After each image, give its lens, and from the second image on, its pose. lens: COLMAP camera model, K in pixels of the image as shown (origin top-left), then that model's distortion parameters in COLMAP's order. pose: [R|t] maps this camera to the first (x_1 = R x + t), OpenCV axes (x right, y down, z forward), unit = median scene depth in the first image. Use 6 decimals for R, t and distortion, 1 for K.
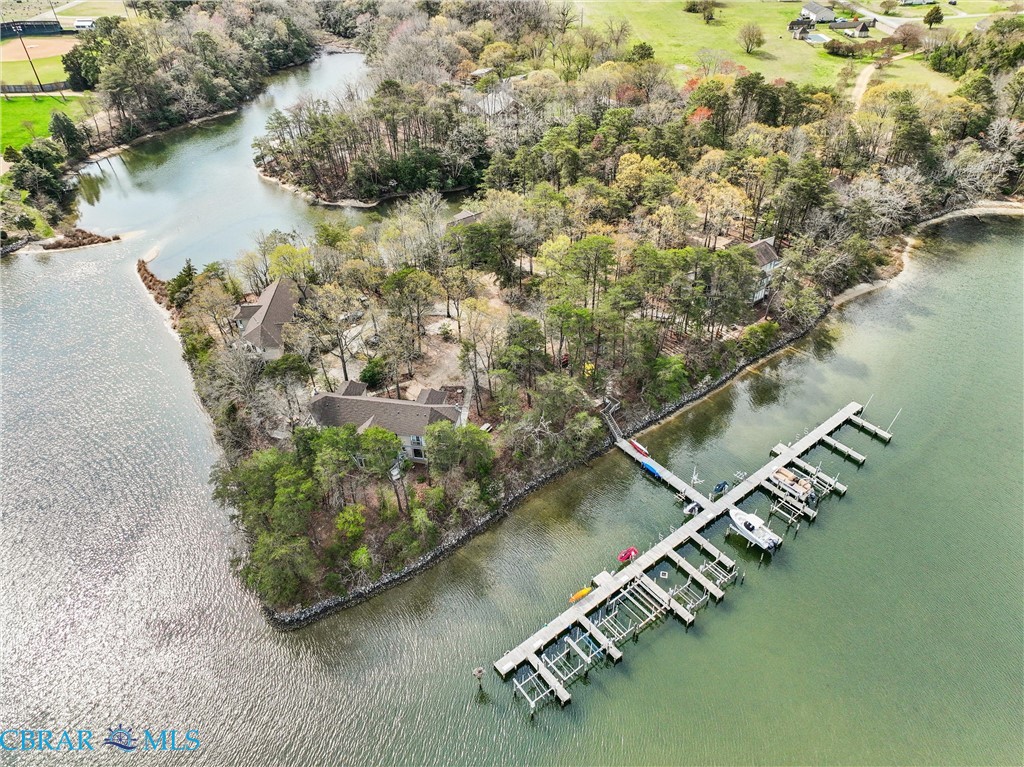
lens RADIAL K [[749.3, 0, 512.0], [0, 749.3, 383.5], [0, 0, 1]] dist [0.004882, 0.013417]
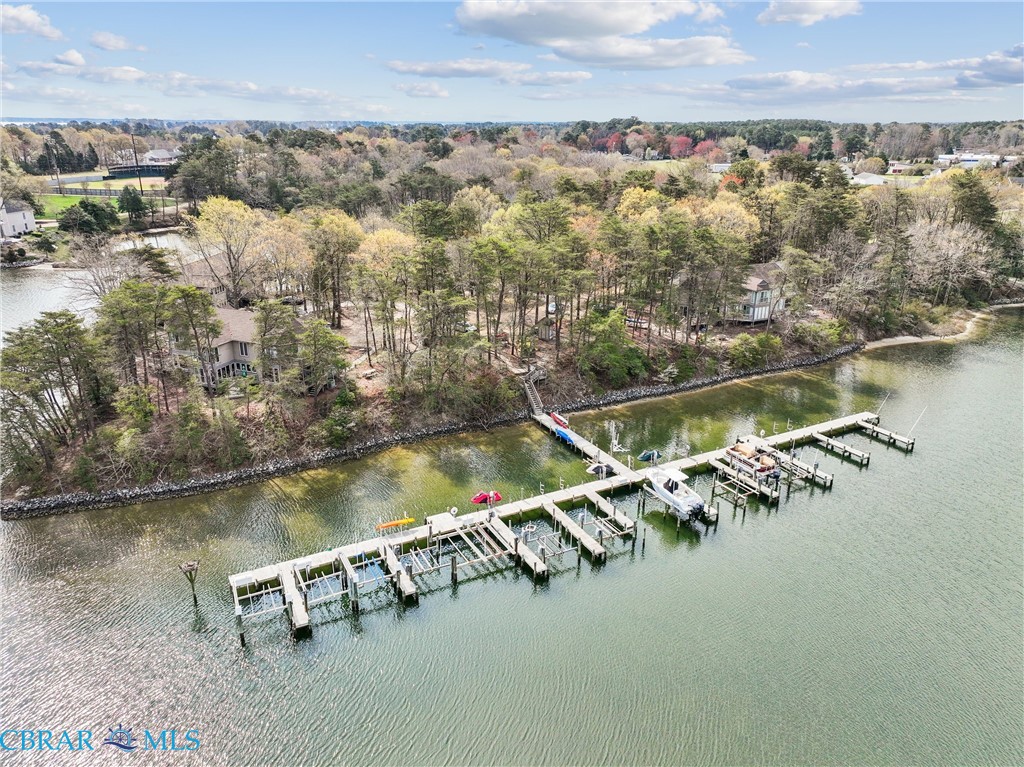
lens RADIAL K [[749.3, 0, 512.0], [0, 749.3, 383.5], [0, 0, 1]] dist [0.004882, 0.013417]
pose [[0.983780, 0.074942, -0.162977, 0.256686], [-0.120451, 0.949235, -0.290592, 0.294767], [0.132926, 0.305509, 0.942865, 0.265466]]
